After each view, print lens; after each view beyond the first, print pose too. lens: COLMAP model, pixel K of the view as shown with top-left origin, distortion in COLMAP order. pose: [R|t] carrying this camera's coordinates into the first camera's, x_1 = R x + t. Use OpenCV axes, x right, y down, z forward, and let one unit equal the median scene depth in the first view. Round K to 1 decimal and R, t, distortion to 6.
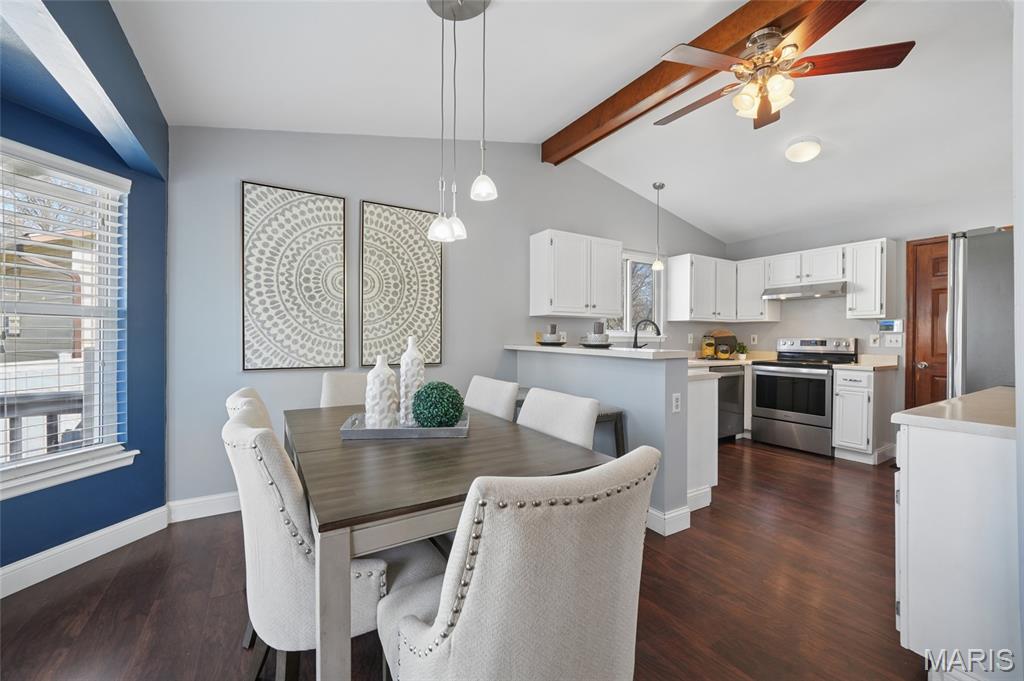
lens RADIAL K [[411.1, 0, 512.6], [0, 411.1, 339.1], [0, 0, 1]] dist [-0.000766, 0.000051]
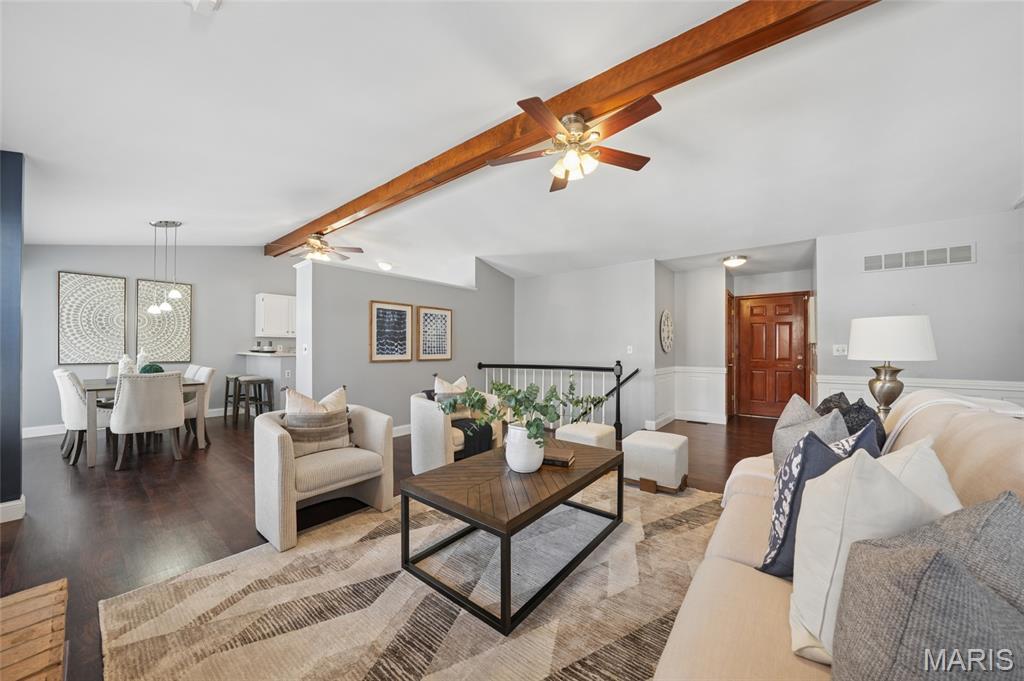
lens RADIAL K [[360.0, 0, 511.9], [0, 360.0, 346.0], [0, 0, 1]] dist [-0.019293, 0.000697]
pose [[0.936995, 0.000645, 0.349343, 0.600099], [0.001355, 0.999984, -0.005481, -0.002023], [-0.349341, 0.005608, 0.936979, -0.998451]]
